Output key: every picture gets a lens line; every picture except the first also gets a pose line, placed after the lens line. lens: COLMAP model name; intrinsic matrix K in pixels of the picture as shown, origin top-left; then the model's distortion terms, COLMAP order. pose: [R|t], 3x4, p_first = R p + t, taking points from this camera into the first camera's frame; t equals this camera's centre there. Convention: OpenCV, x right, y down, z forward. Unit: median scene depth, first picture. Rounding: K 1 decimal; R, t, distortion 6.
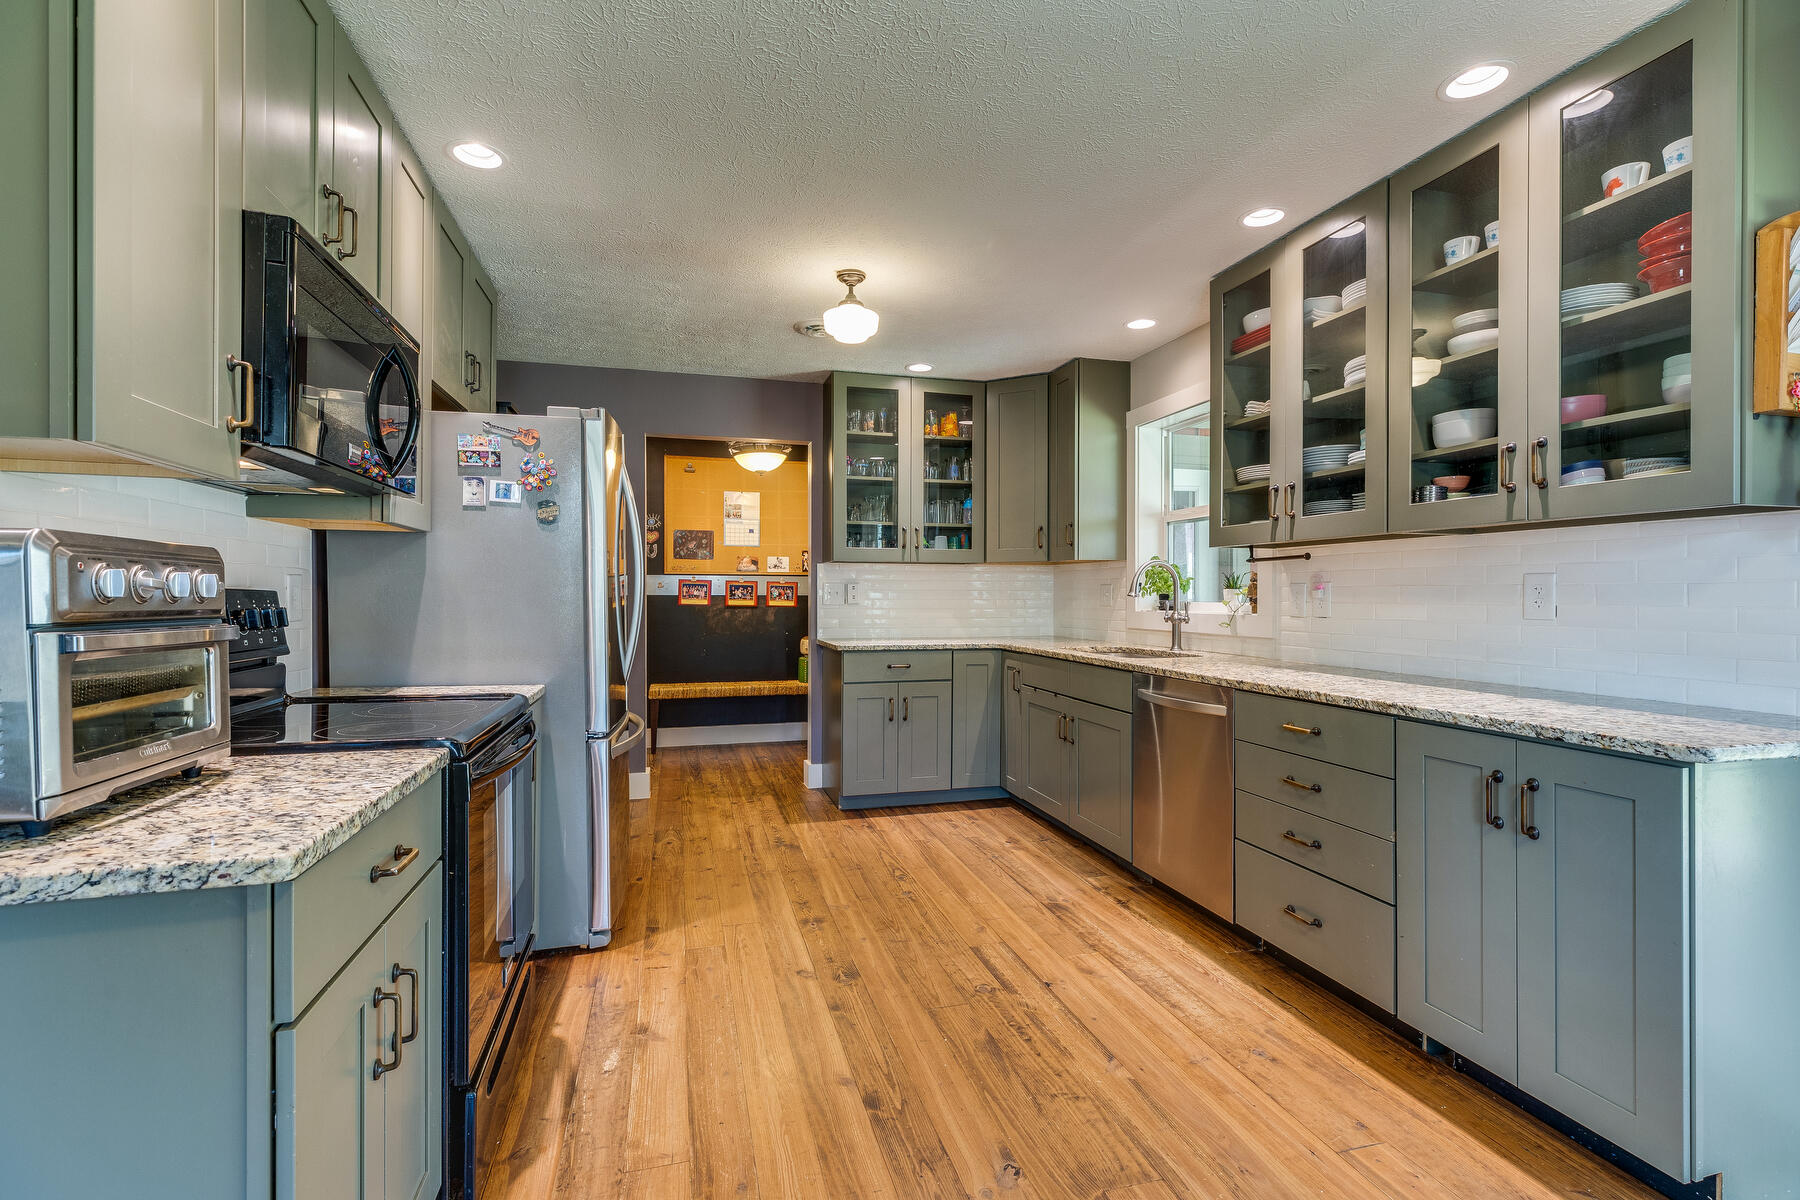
lens RADIAL K [[805.9, 0, 913.8], [0, 805.9, 600.8], [0, 0, 1]] dist [0.004775, -0.000169]
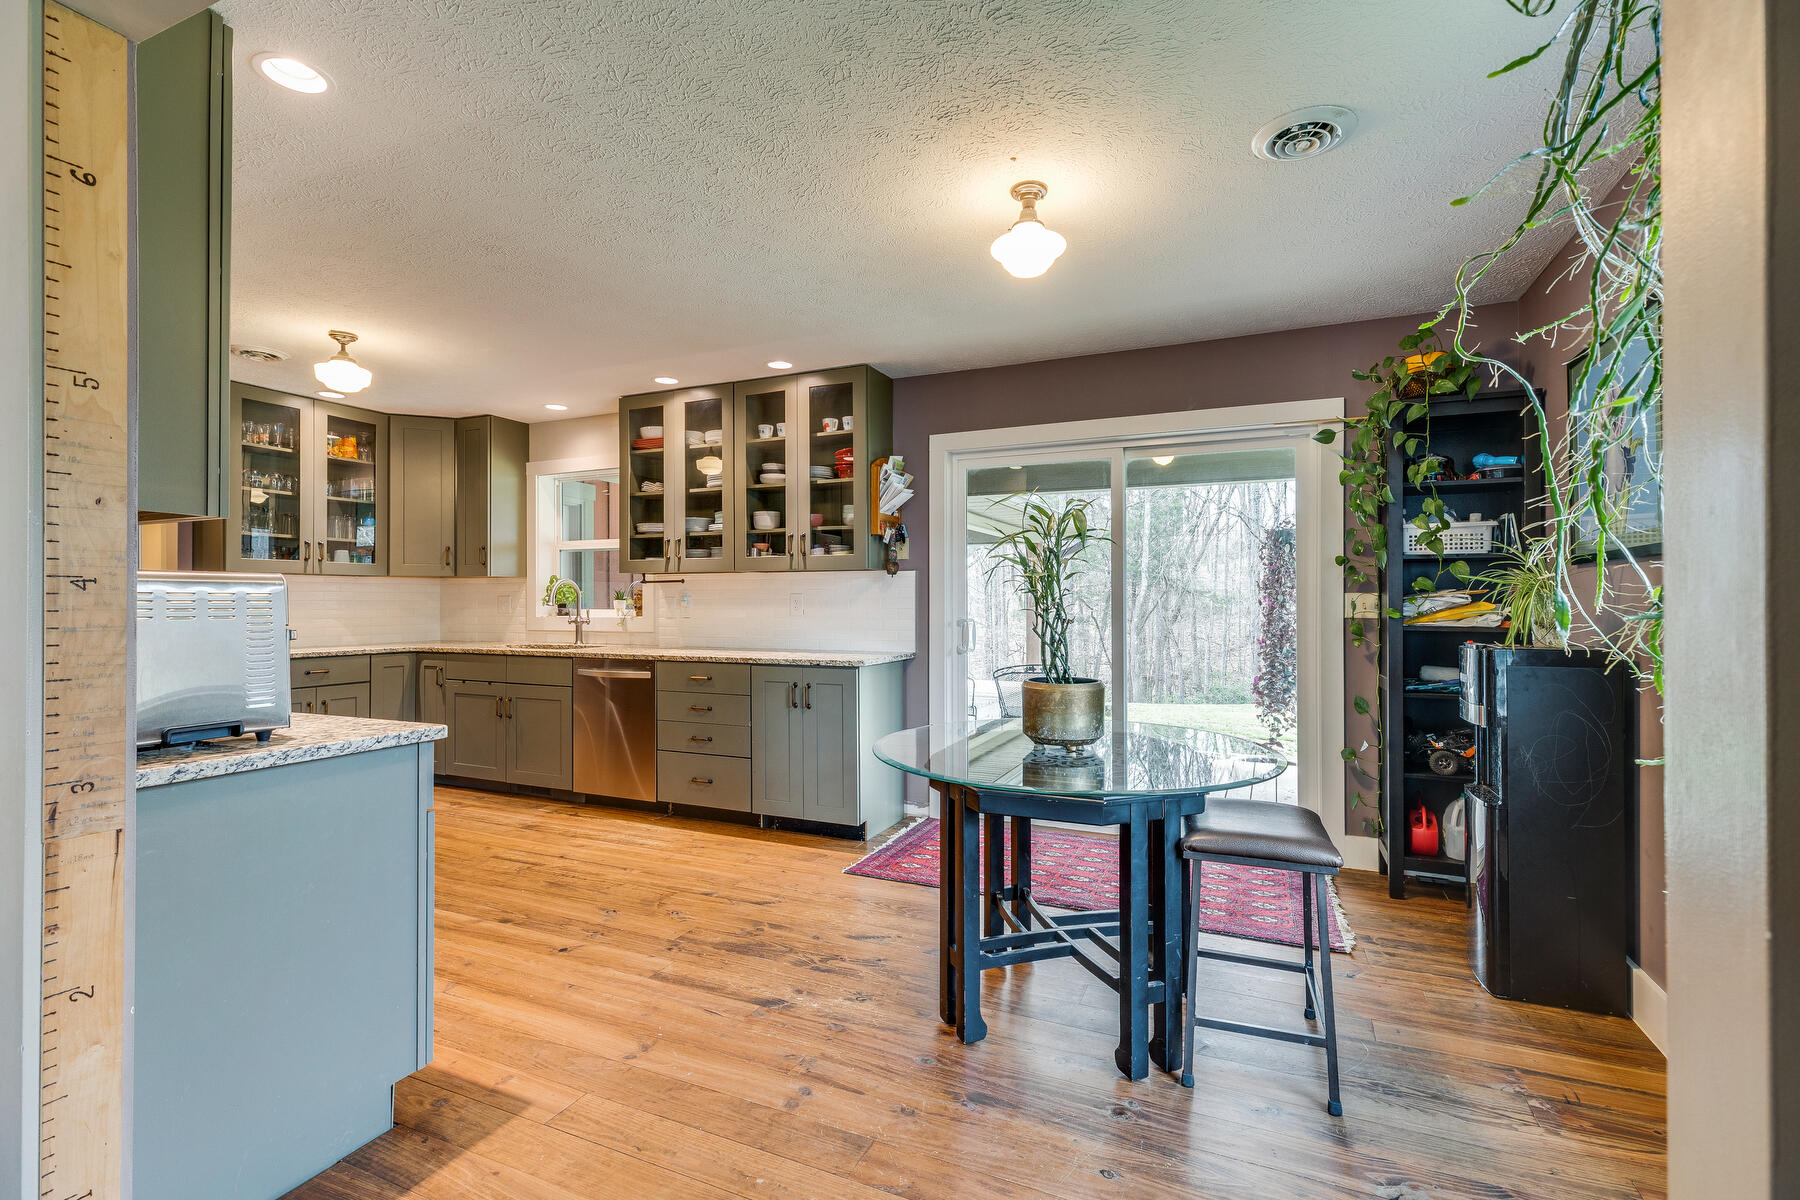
lens RADIAL K [[805.9, 0, 899.0], [0, 805.9, 600.9], [0, 0, 1]] dist [0.004775, -0.000169]
pose [[0.642509, -0.001396, 0.766277, -0.517555], [0.008589, 0.999949, -0.005381, -0.001297], [-0.766230, 0.010039, 0.642488, -0.424862]]
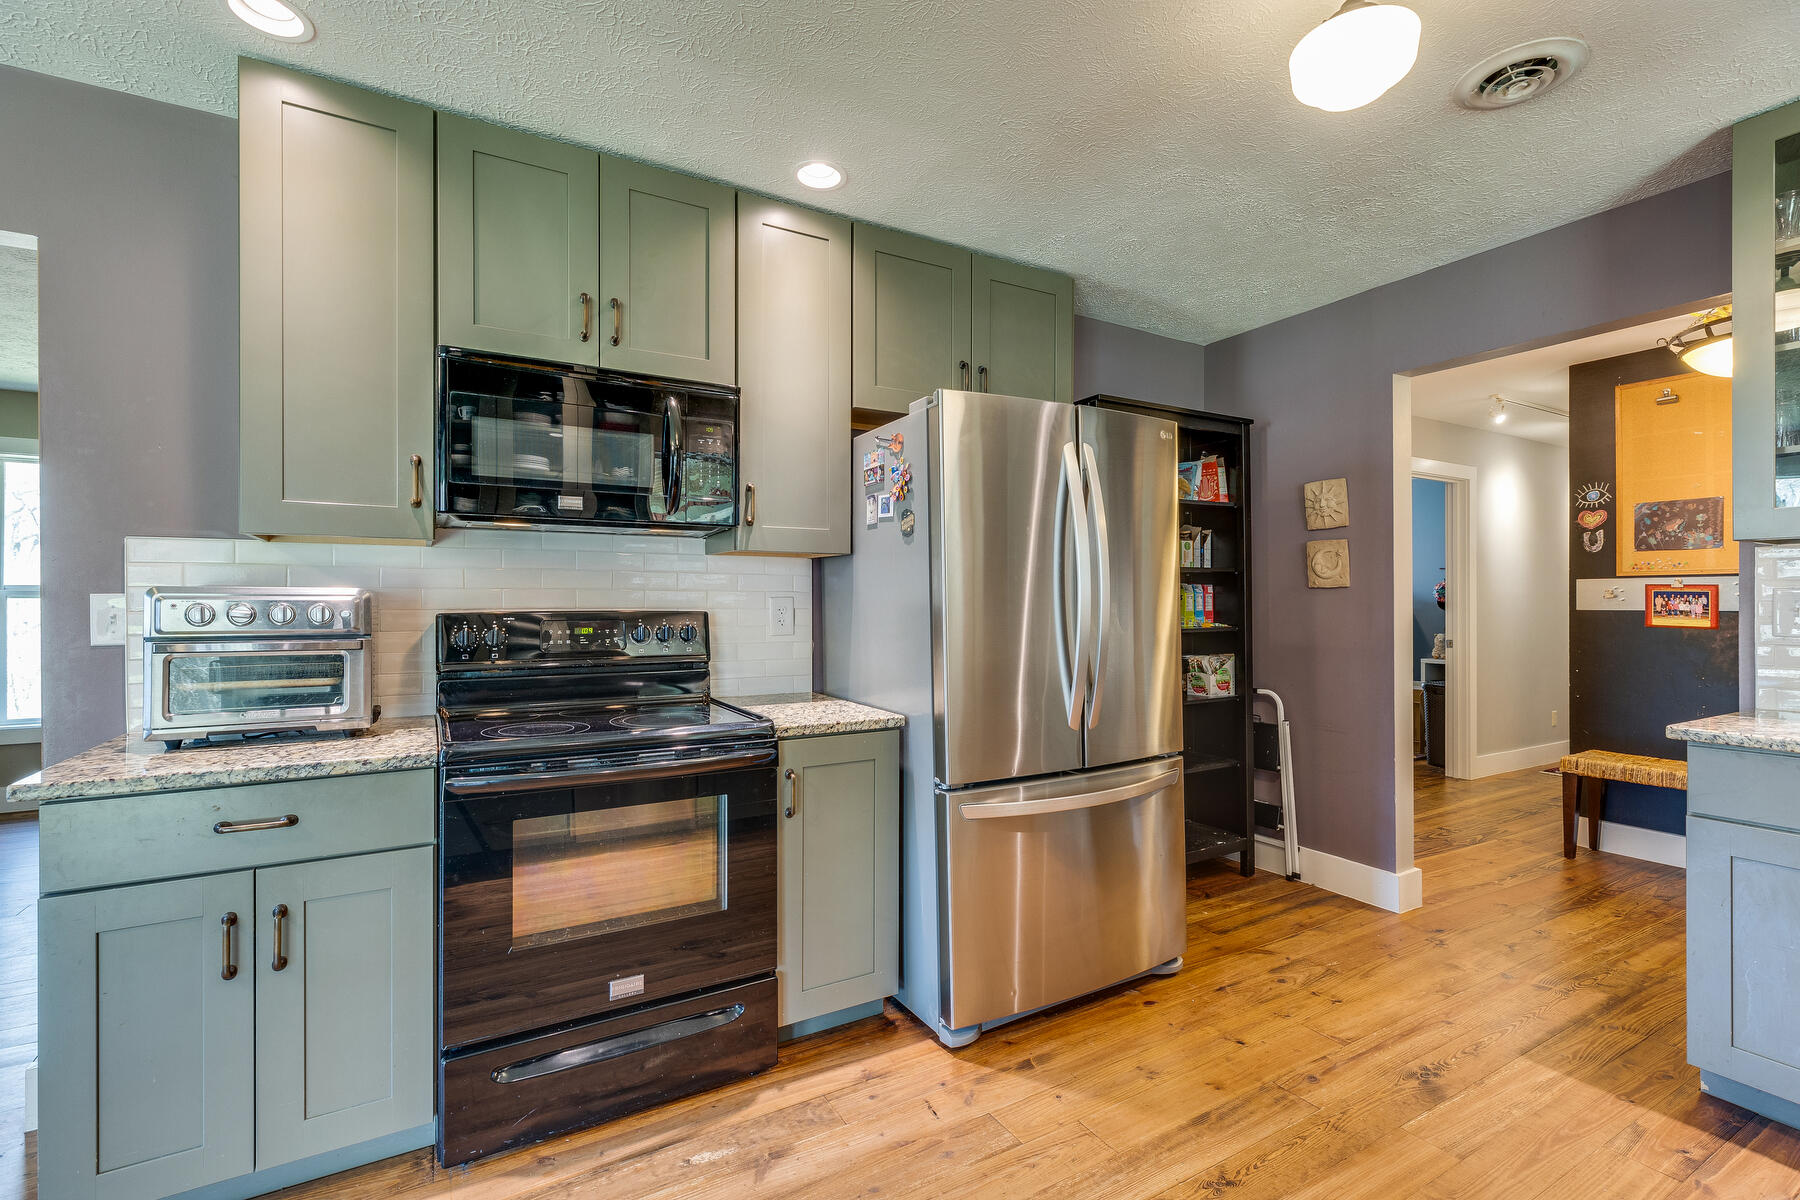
lens RADIAL K [[805.9, 0, 905.4], [0, 805.9, 596.1], [0, 0, 1]] dist [0.004775, -0.000169]
pose [[0.239409, -0.019681, -0.970719, 0.354159], [-0.002997, 0.999775, -0.021009, -0.007282], [0.970914, 0.007939, 0.239296, 0.669027]]
